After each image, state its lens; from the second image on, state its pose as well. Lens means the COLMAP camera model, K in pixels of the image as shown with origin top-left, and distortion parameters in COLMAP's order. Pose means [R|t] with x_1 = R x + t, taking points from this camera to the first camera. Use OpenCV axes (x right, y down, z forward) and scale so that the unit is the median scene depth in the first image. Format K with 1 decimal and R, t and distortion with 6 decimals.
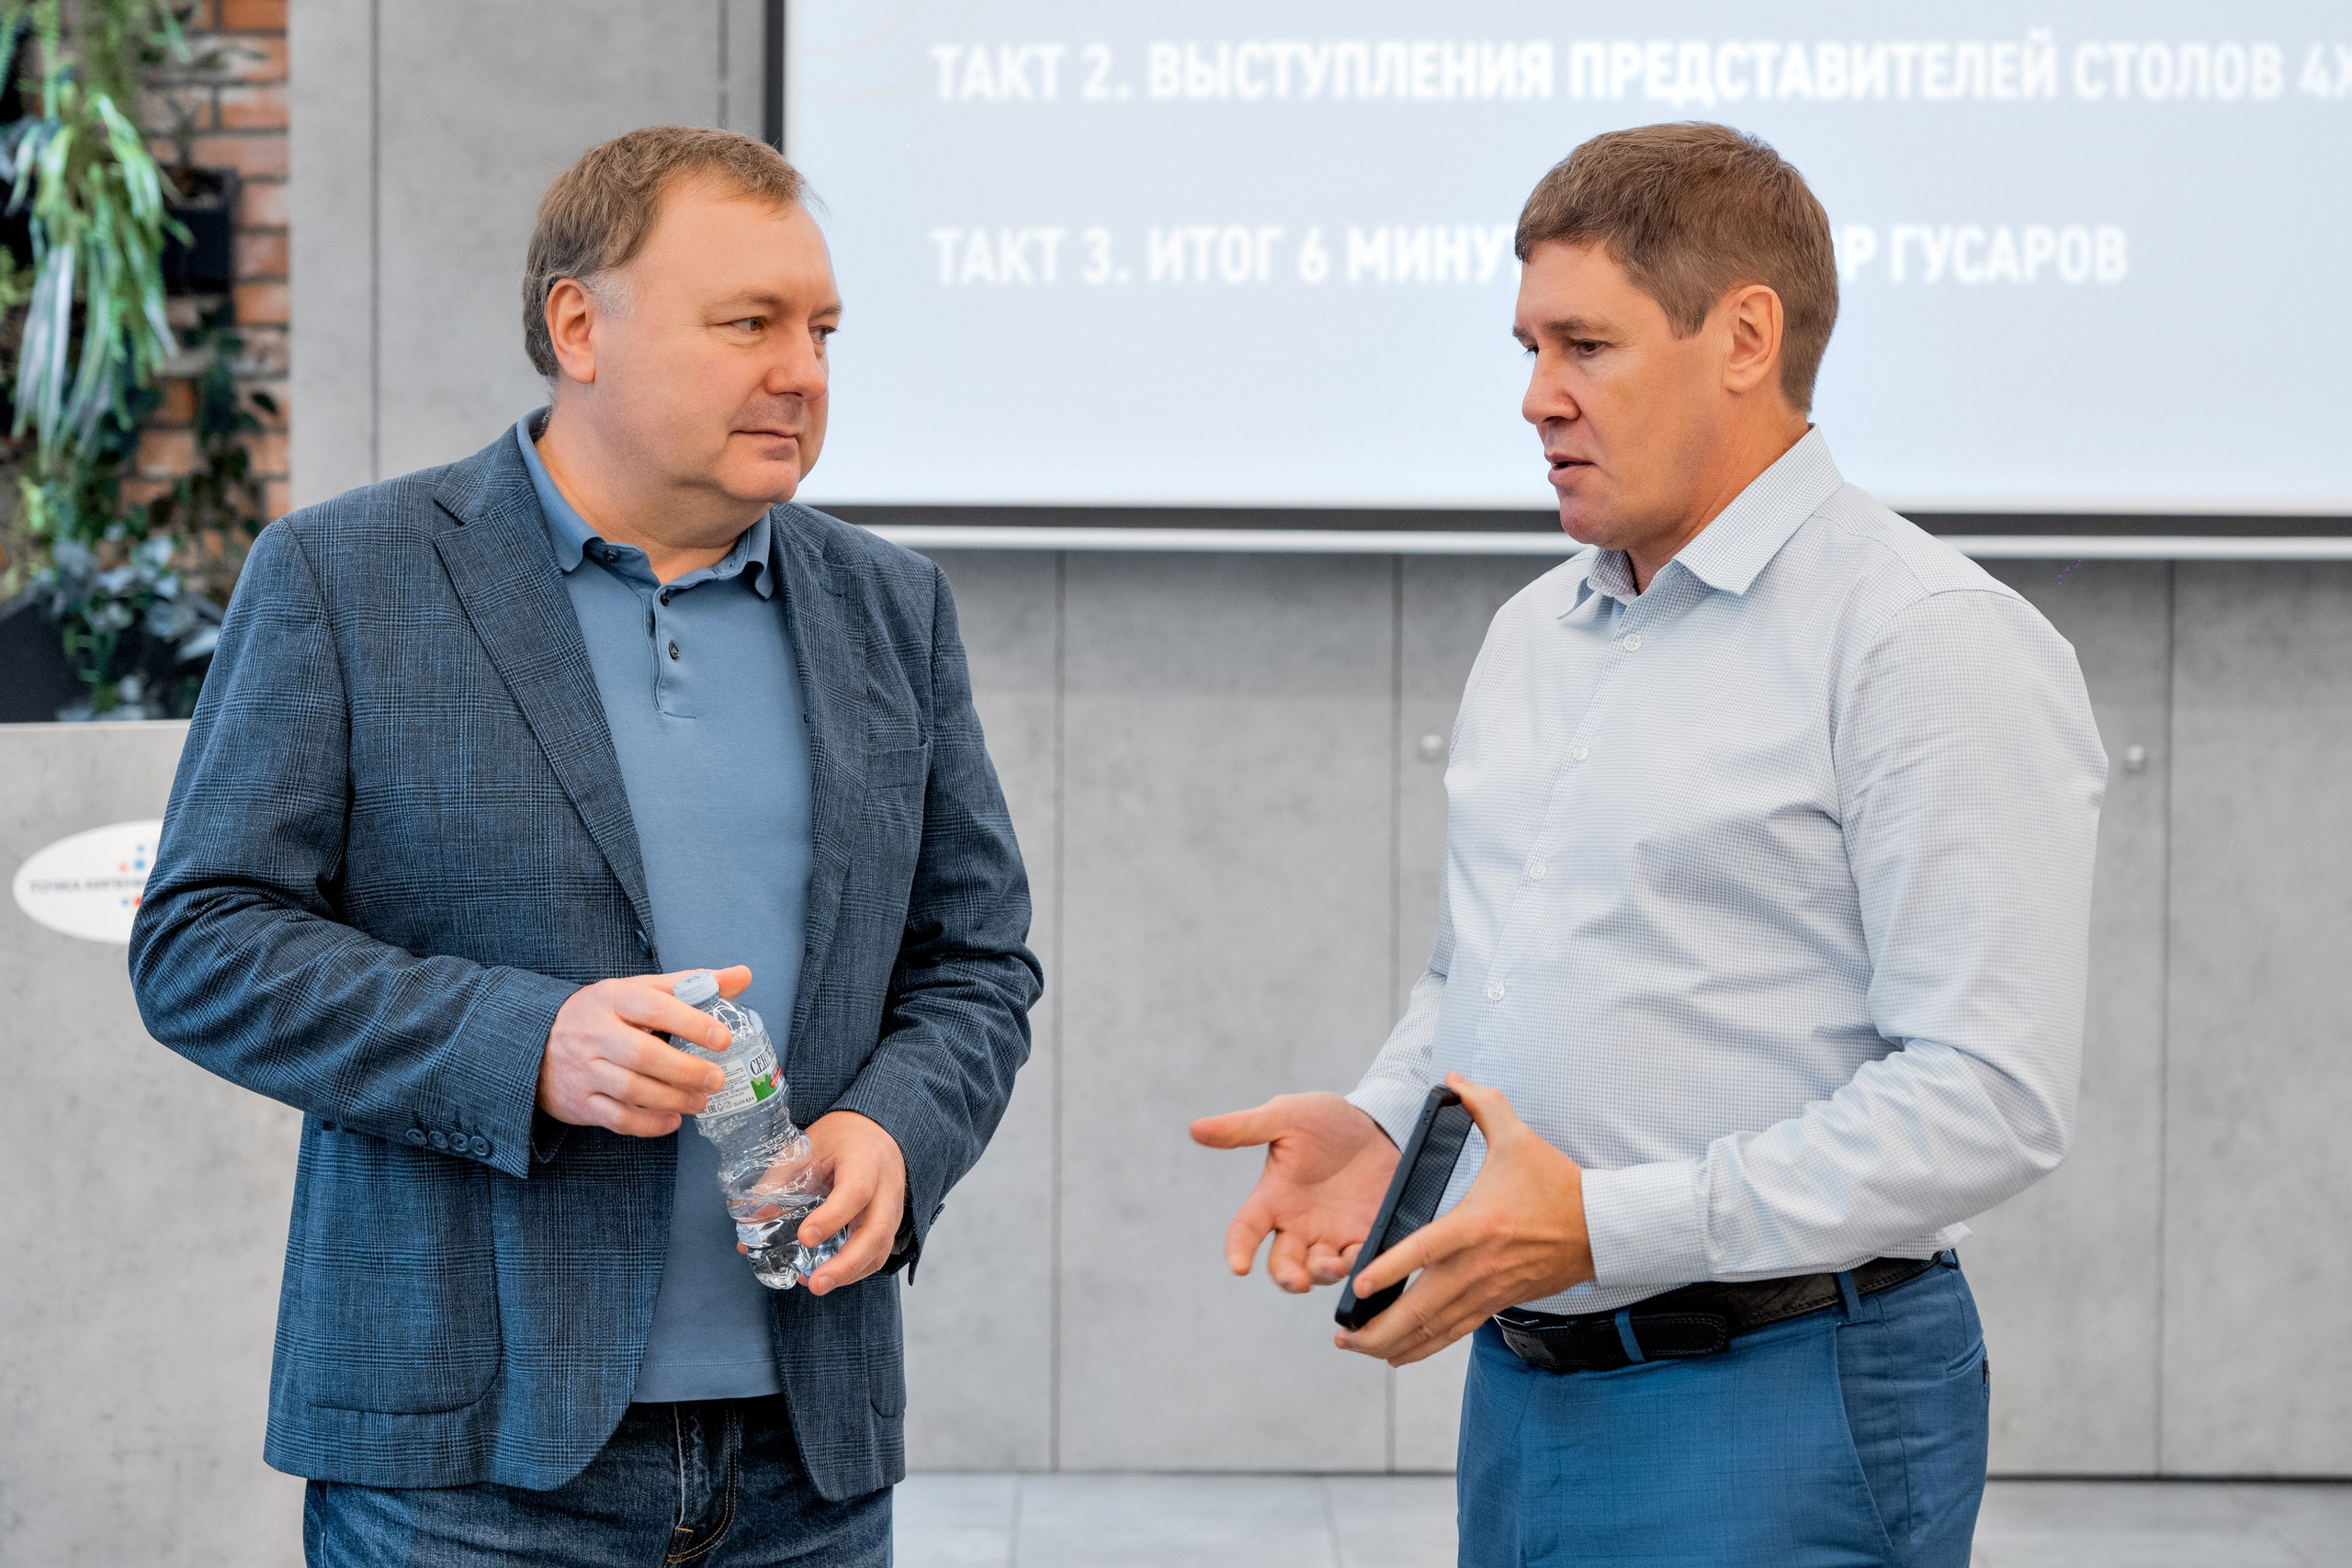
lens RADIAL K [[4773.7, 0, 1172.7], [0, 4773.7, 608.7], [0, 0, 1]] dist [0.006019, 0.118275]
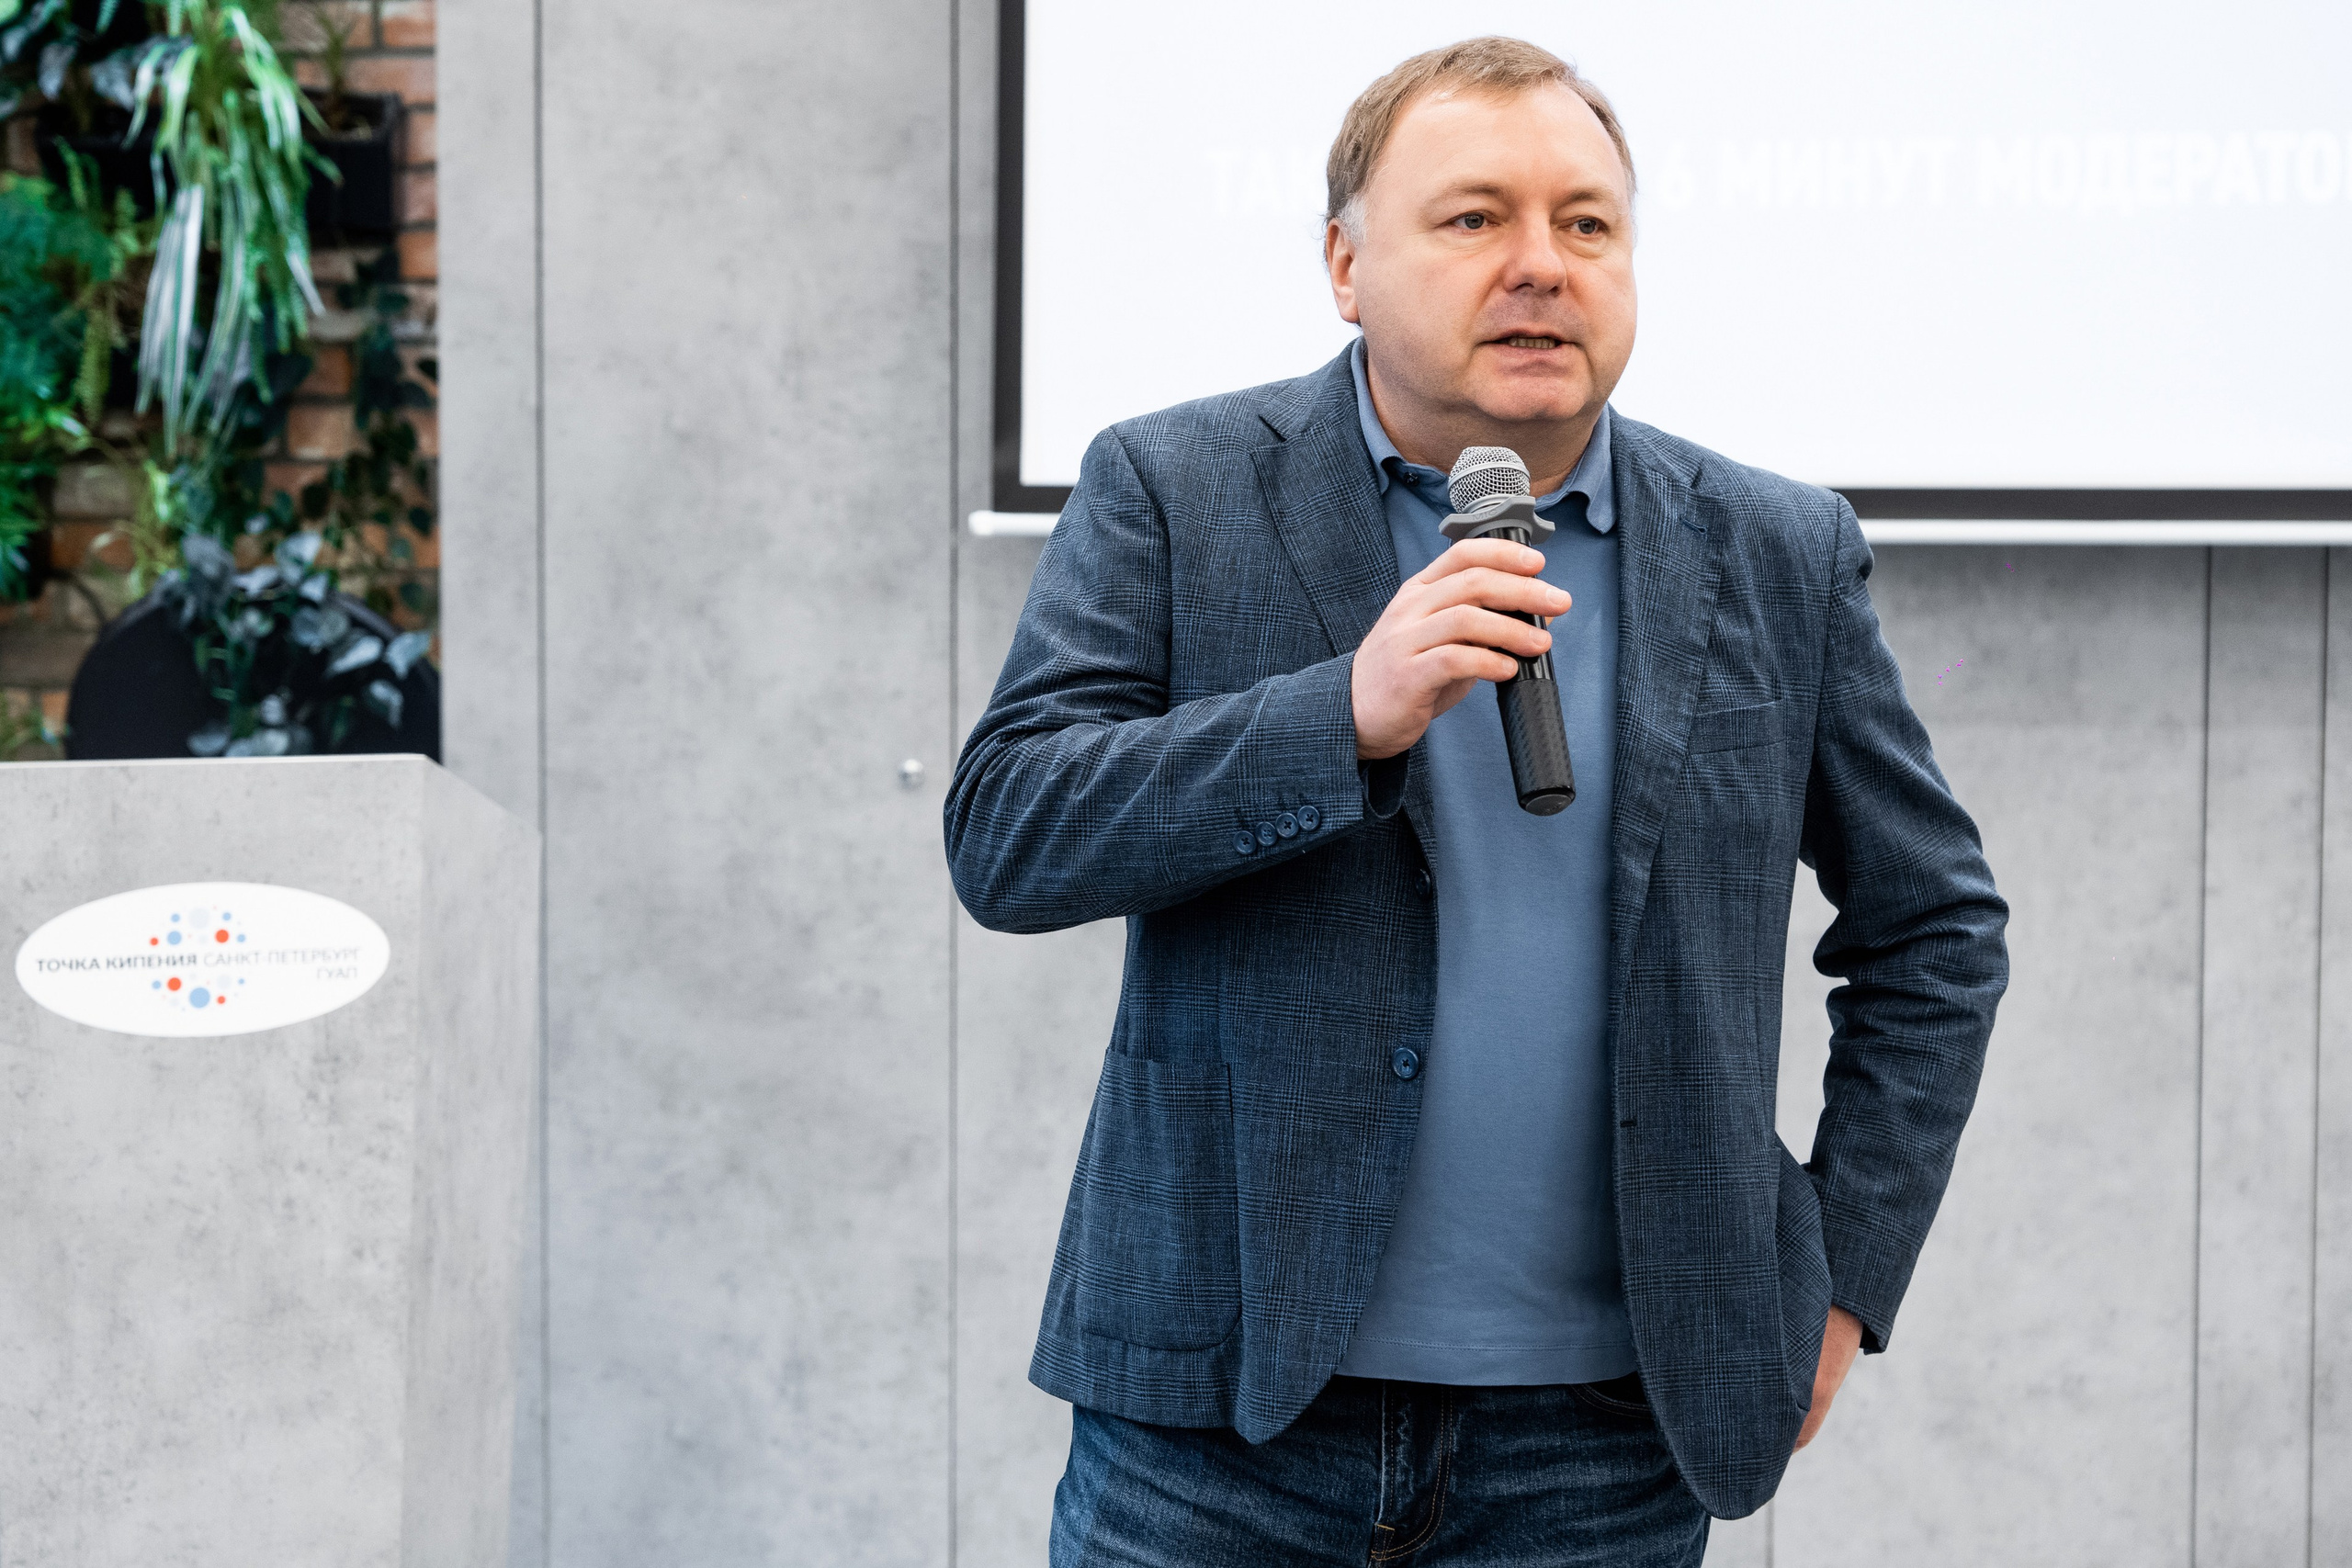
lens RADIAL K [[5169.9, 0, 1056.1], [0, 5169.9, 737.6], [0, 0, 1]] dist [0.021353, 0.059007]
pose [[0.995456, 0.000527, -0.095222, 0.007621], [0.001792, 0.999704, 0.024259, -0.000248], [0.095207, -0.024319, 0.995160, 0.100037]]
